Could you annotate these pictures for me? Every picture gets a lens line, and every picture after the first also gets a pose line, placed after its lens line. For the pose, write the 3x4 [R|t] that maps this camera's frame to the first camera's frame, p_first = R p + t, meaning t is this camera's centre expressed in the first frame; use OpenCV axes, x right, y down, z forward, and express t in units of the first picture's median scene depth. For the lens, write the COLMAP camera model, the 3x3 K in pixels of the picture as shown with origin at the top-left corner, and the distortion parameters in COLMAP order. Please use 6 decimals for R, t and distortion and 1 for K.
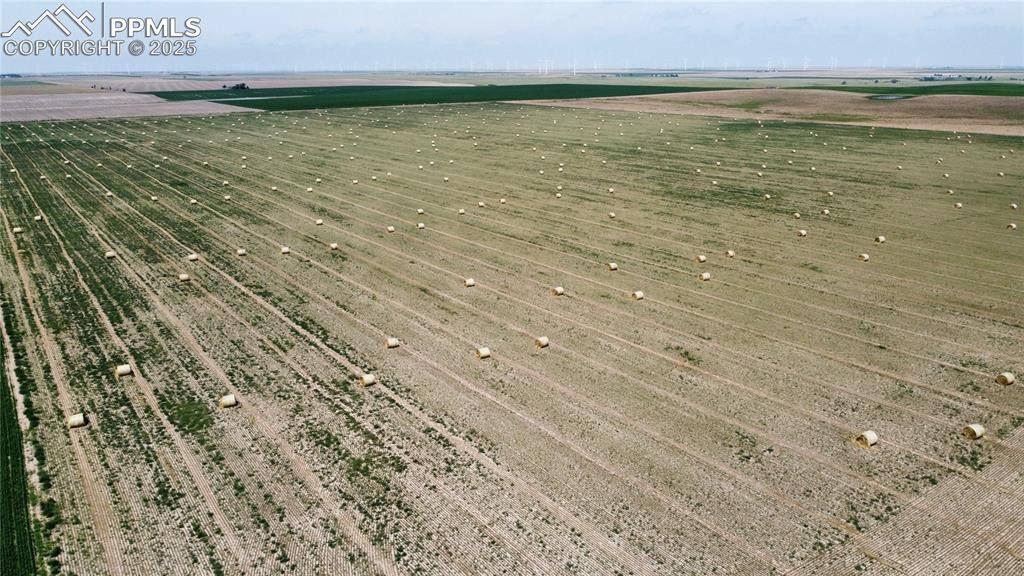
lens RADIAL K [[767.7, 0, 512.7], [0, 767.7, 284.6], [0, 0, 1]] dist [0.009704, -0.018142]
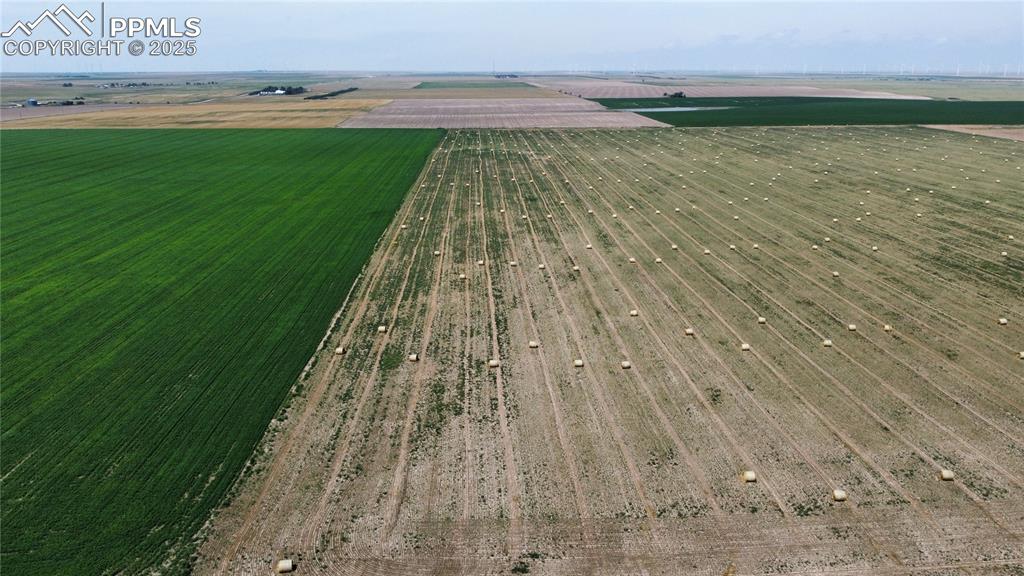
lens RADIAL K [[767.7, 0, 509.2], [0, 767.7, 289.8], [0, 0, 1]] dist [0.009704, -0.018142]
pose [[0.843047, 0.154436, -0.515190, 0.538964], [-0.152100, 0.987245, 0.047048, -0.088263], [0.515884, 0.038696, 0.855784, -0.278716]]
